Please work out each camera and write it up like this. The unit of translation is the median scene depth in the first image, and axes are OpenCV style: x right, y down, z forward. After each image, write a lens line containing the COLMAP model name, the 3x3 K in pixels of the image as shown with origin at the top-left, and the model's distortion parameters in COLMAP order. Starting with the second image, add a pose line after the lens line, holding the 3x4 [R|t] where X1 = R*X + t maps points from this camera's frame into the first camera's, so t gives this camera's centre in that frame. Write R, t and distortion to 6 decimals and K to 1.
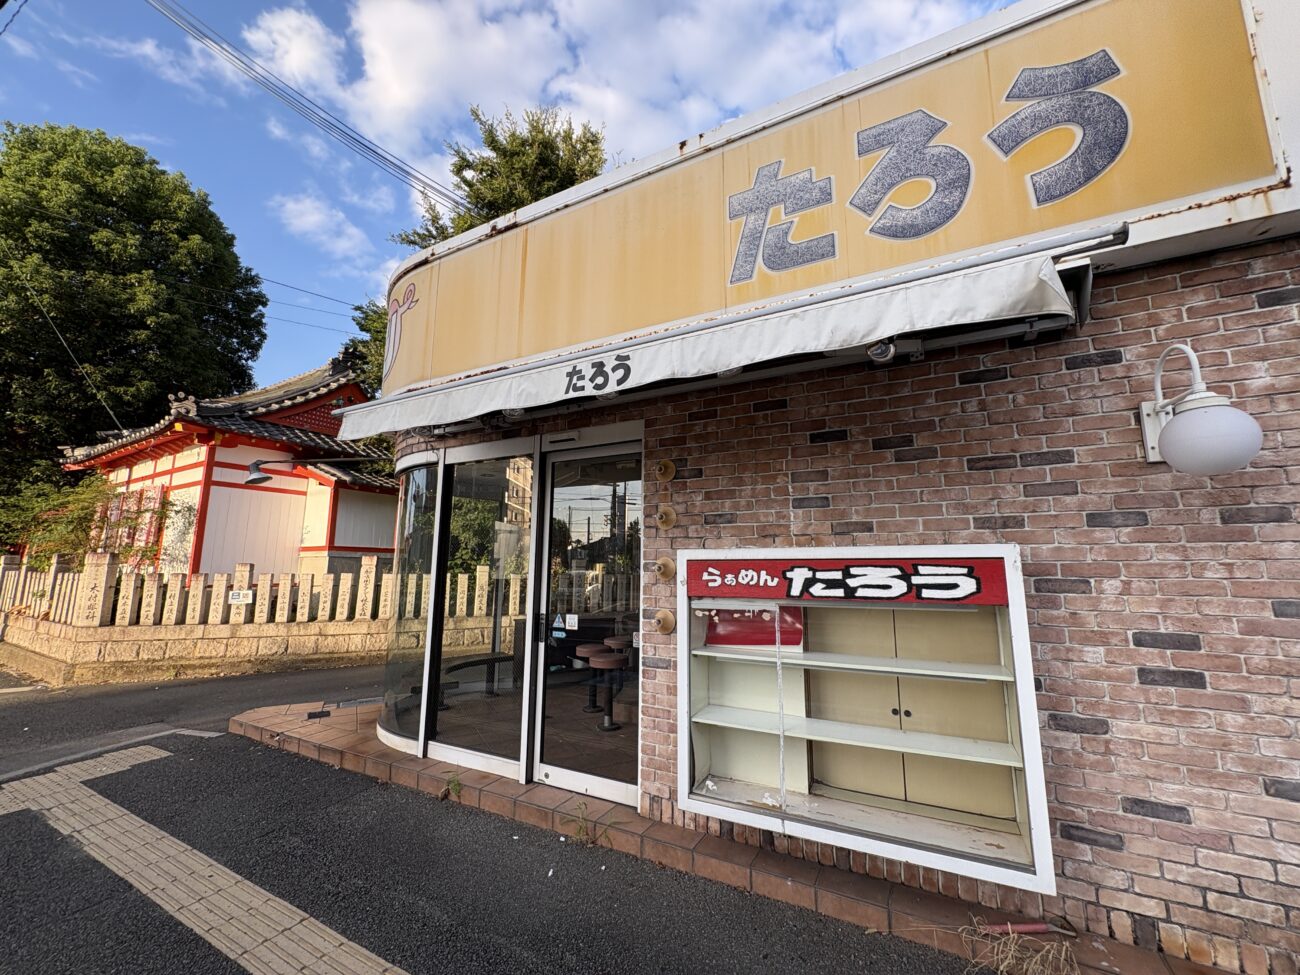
lens RADIAL K [[514.4, 0, 651.4], [0, 514.4, 490.8], [0, 0, 1]] dist [0.000762, -0.000278]
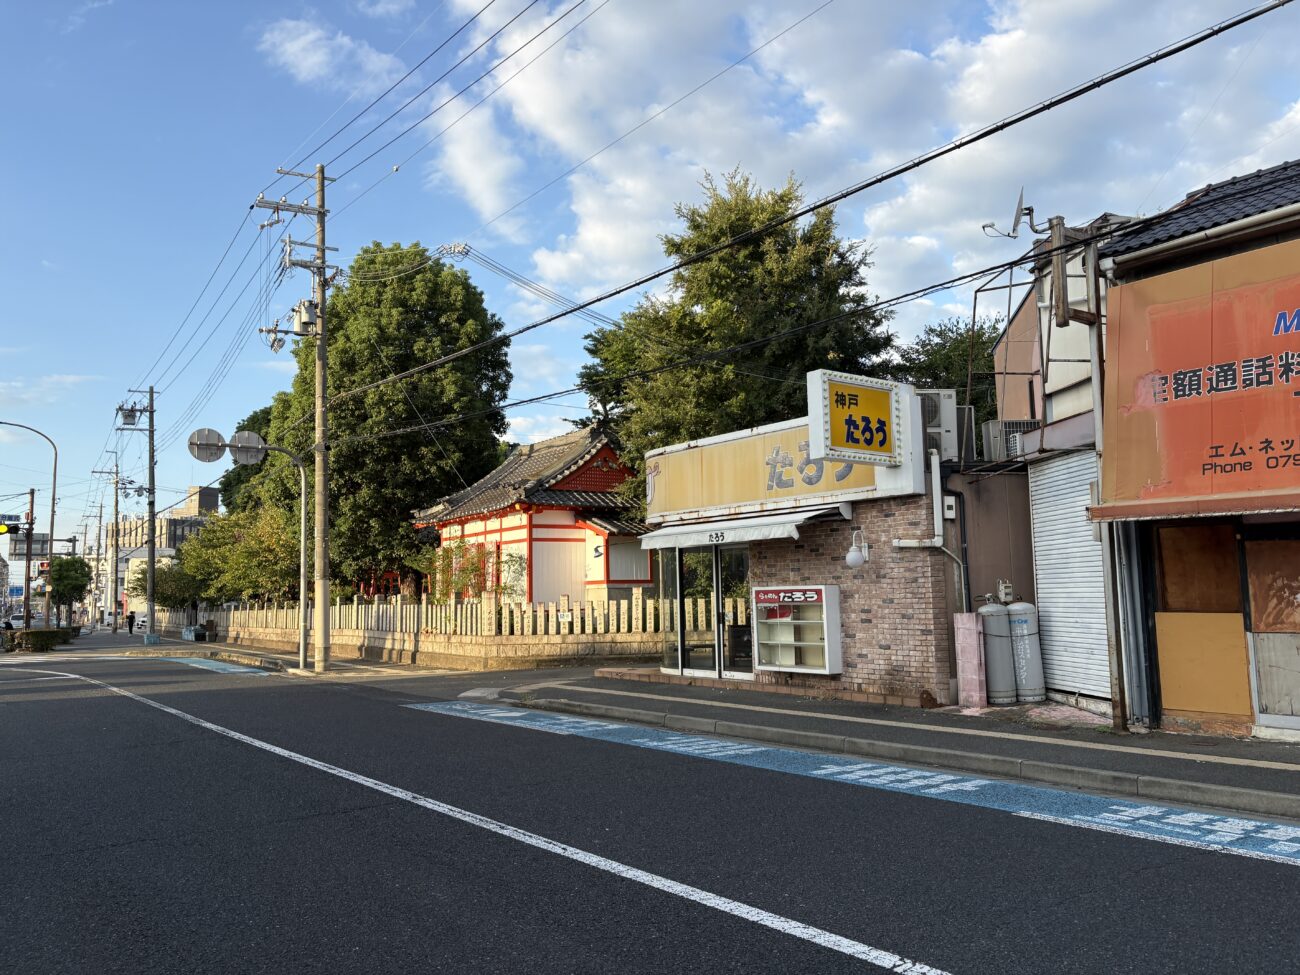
lens RADIAL K [[972.0, 0, 651.3], [0, 972.0, 483.9], [0, 0, 1]] dist [0.097431, -0.149868]
pose [[0.908162, -0.072024, -0.412377, 2.078711], [0.089330, 0.995741, 0.022814, -0.729818], [0.408978, -0.057557, 0.910727, -4.781009]]
